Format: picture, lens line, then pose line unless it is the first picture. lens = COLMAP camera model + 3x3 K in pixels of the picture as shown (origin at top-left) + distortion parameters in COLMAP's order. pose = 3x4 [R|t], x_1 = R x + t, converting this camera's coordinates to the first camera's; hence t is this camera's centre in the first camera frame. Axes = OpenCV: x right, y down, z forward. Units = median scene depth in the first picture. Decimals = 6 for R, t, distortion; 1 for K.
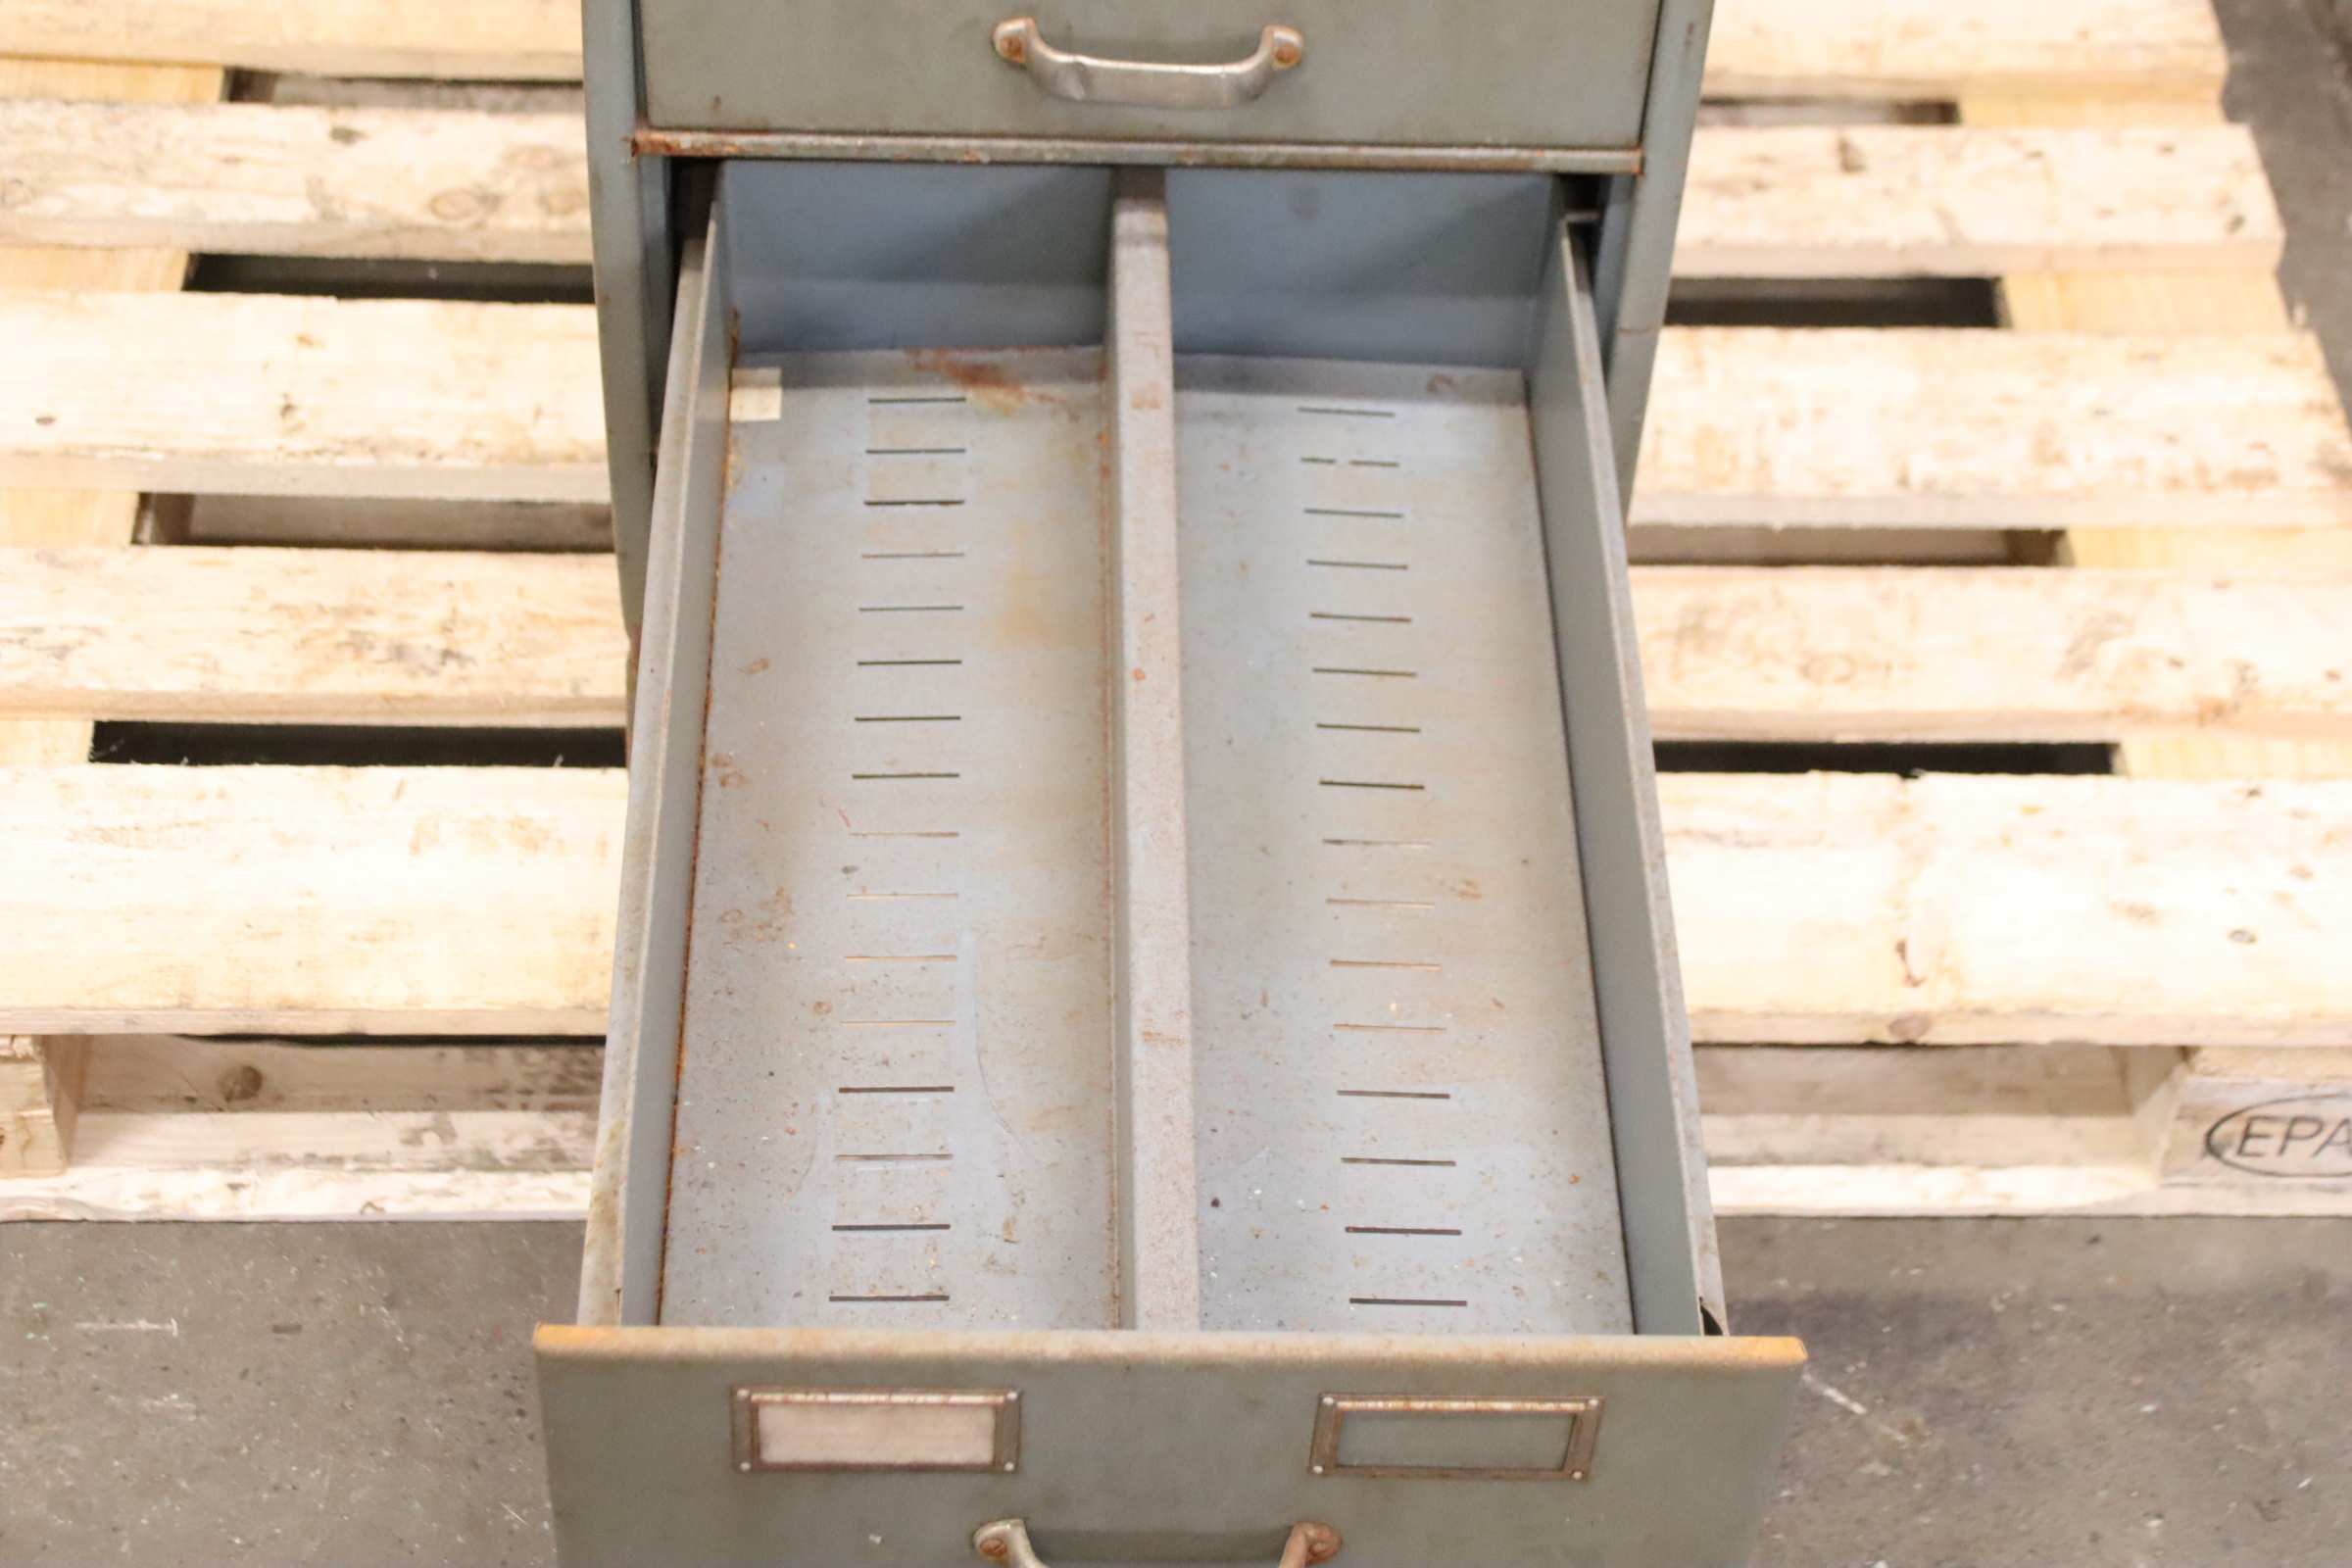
lens RADIAL K [[4167.6, 0, 1178.1], [0, 4167.6, 789.4], [0, 0, 1]] dist [0.120687, 0.492643]
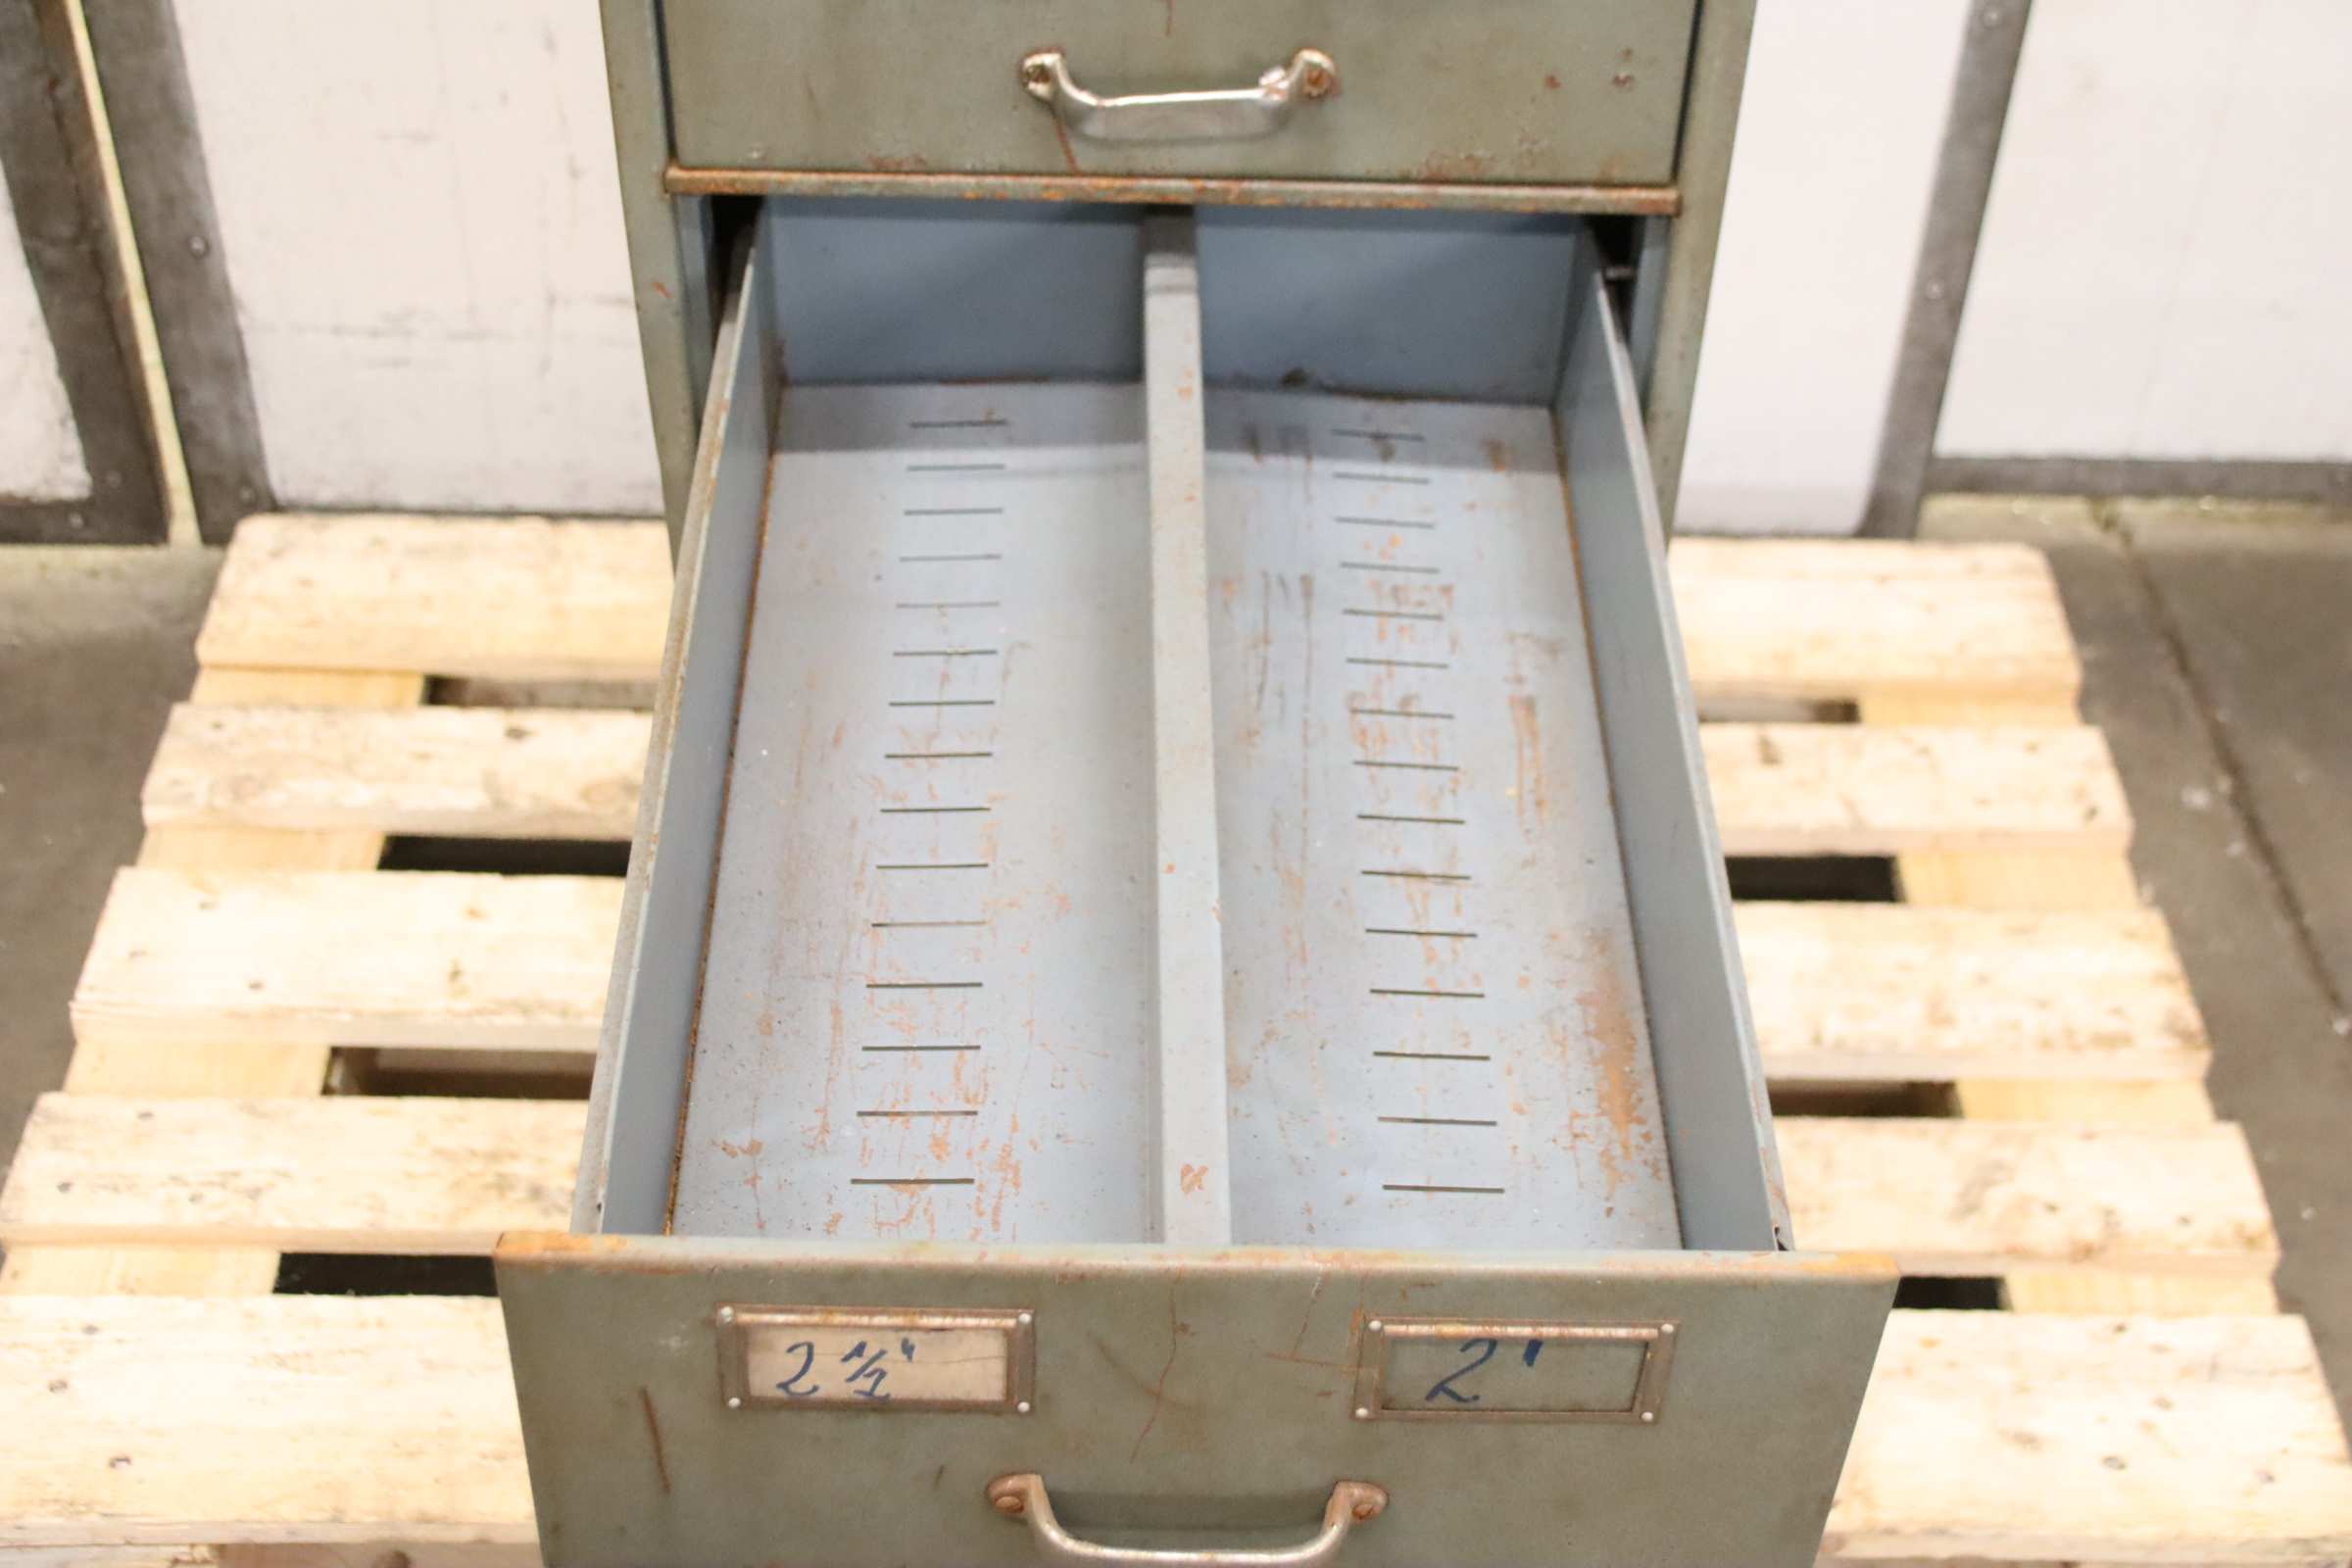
lens RADIAL K [[3317.4, 0, 1177.7], [0, 3317.4, 790.7], [0, 0, 1]] dist [-0.000834, 0.324579]
pose [[0.999723, 0.003807, -0.023236, 0.015723], [-0.005765, 0.996385, -0.084755, -0.067414], [0.022830, 0.084866, 0.996131, 0.064099]]
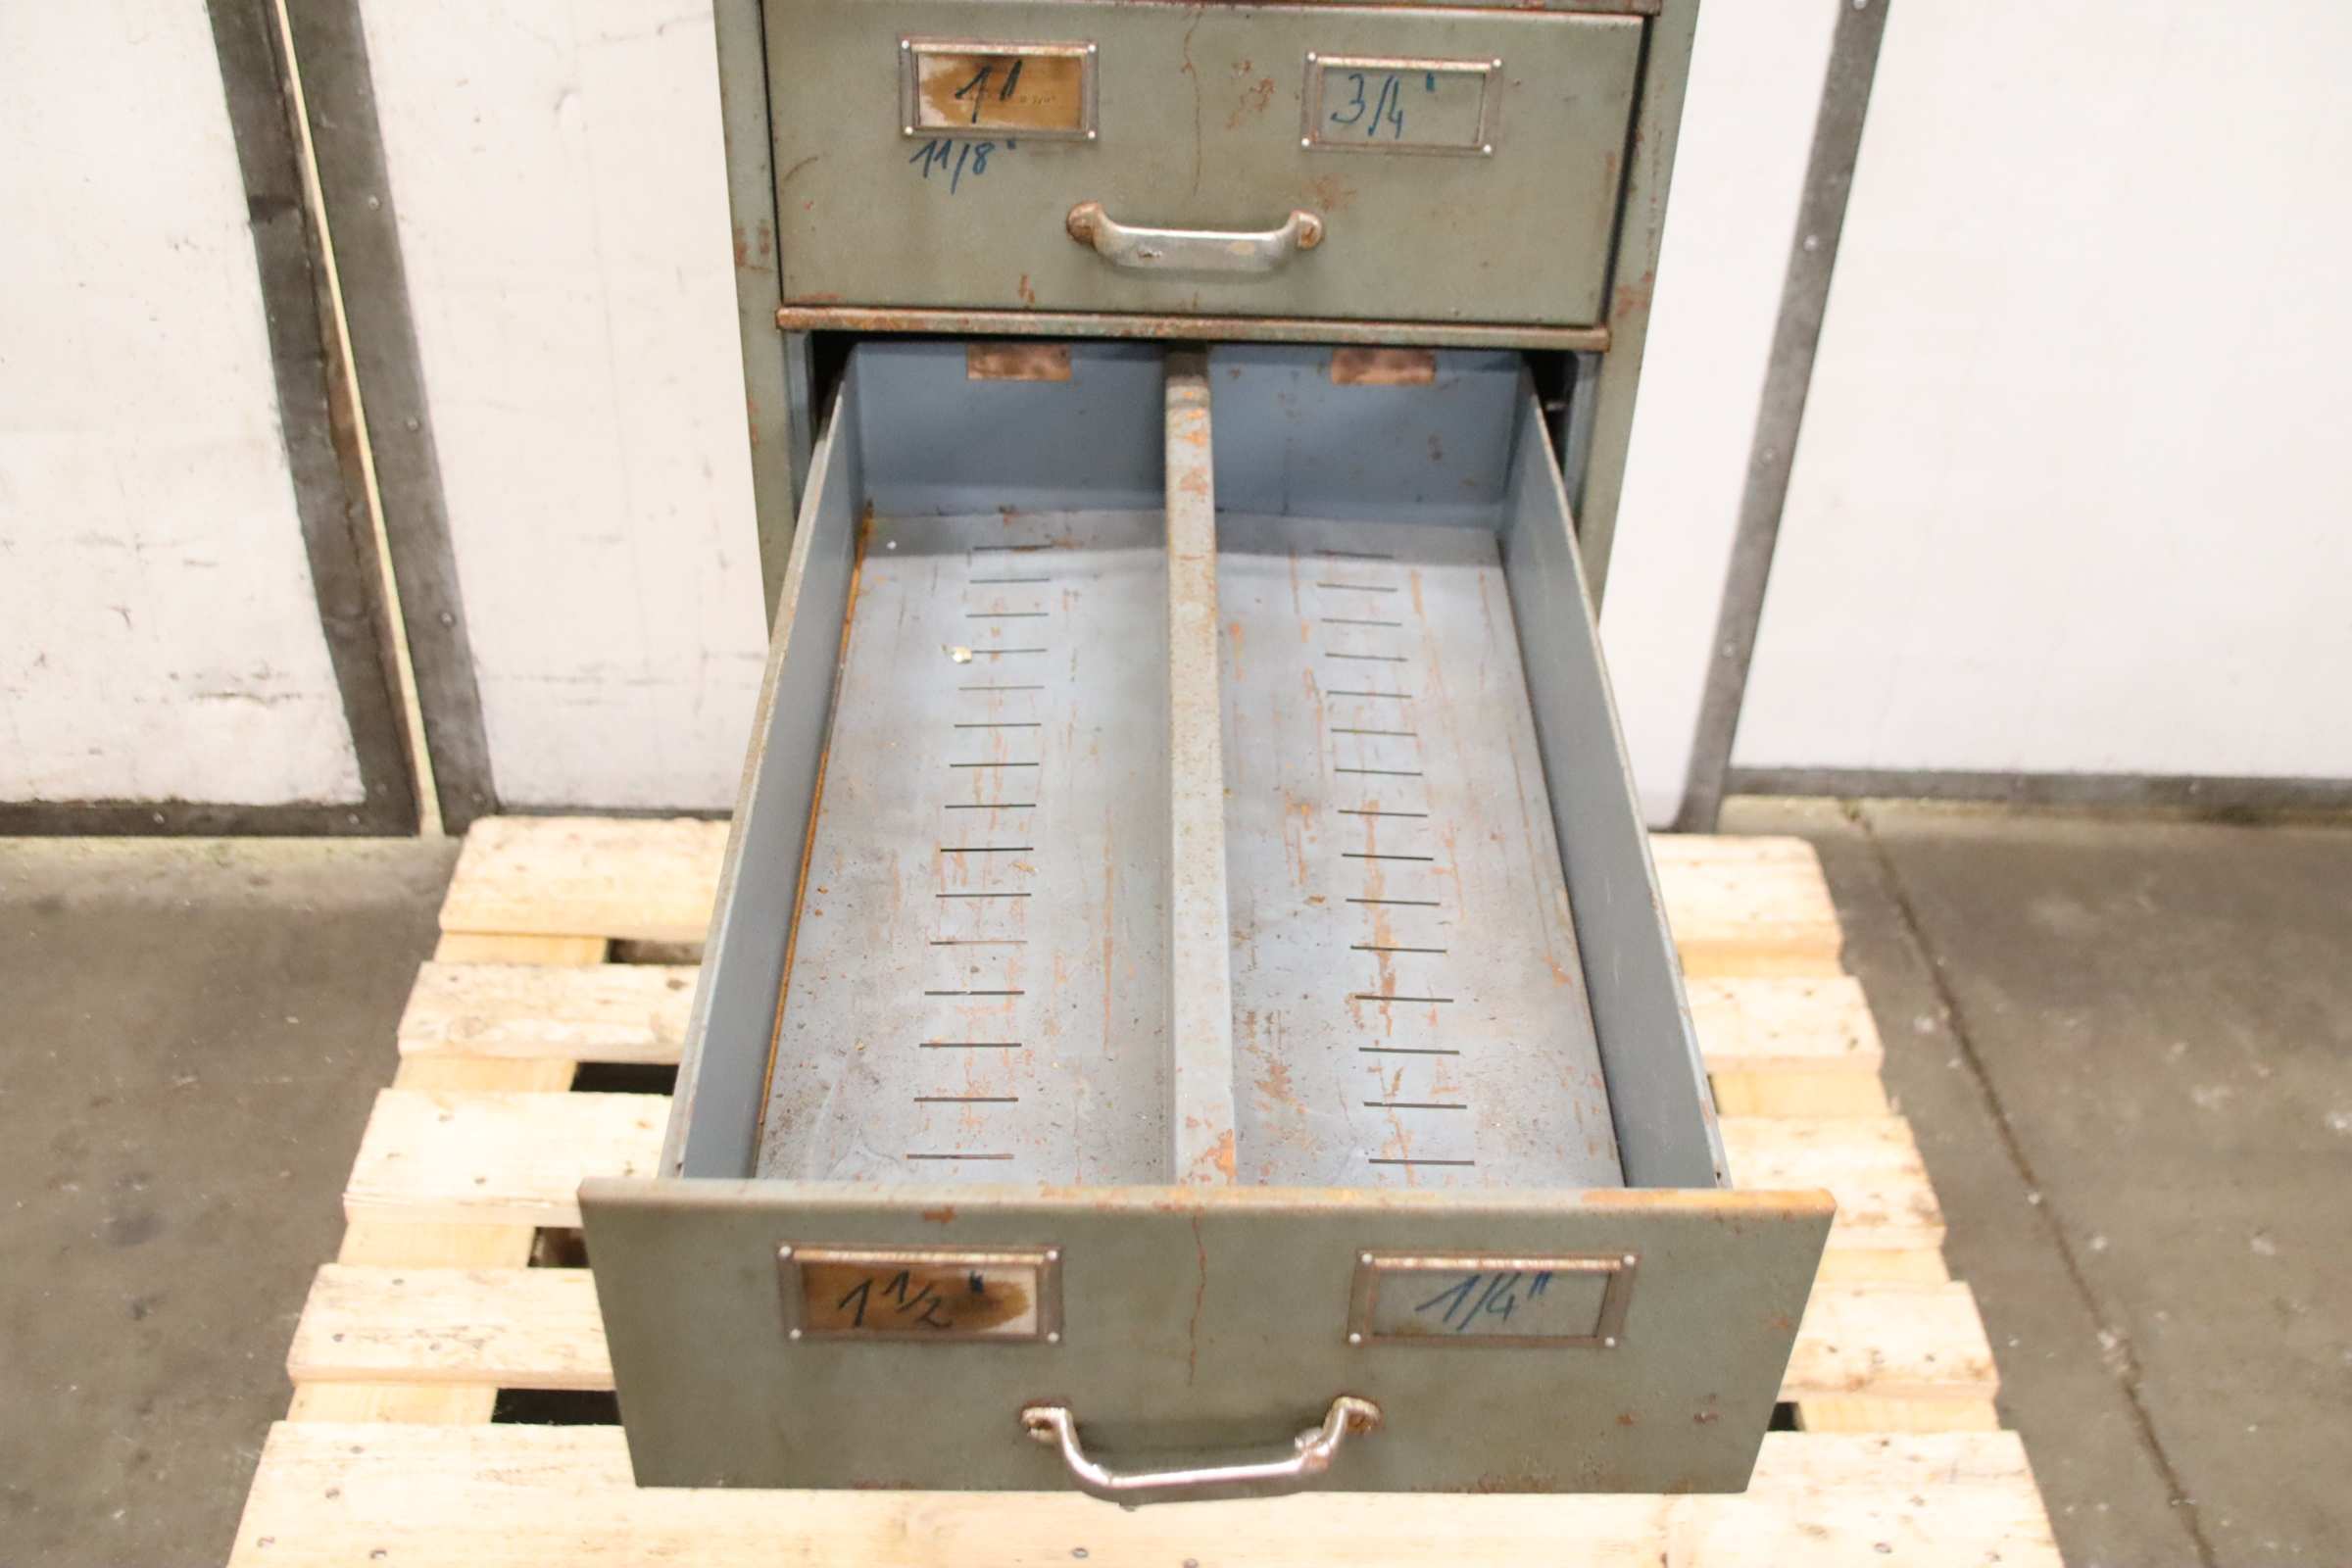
lens RADIAL K [[2433.6, 0, 1178.1], [0, 2433.6, 802.8], [0, 0, 1]] dist [-0.109363, 0.185365]
pose [[0.999931, 0.002272, -0.011514, 0.005059], [-0.003959, 0.988866, -0.148755, -0.099096], [0.011048, 0.148791, 0.988807, 0.087200]]
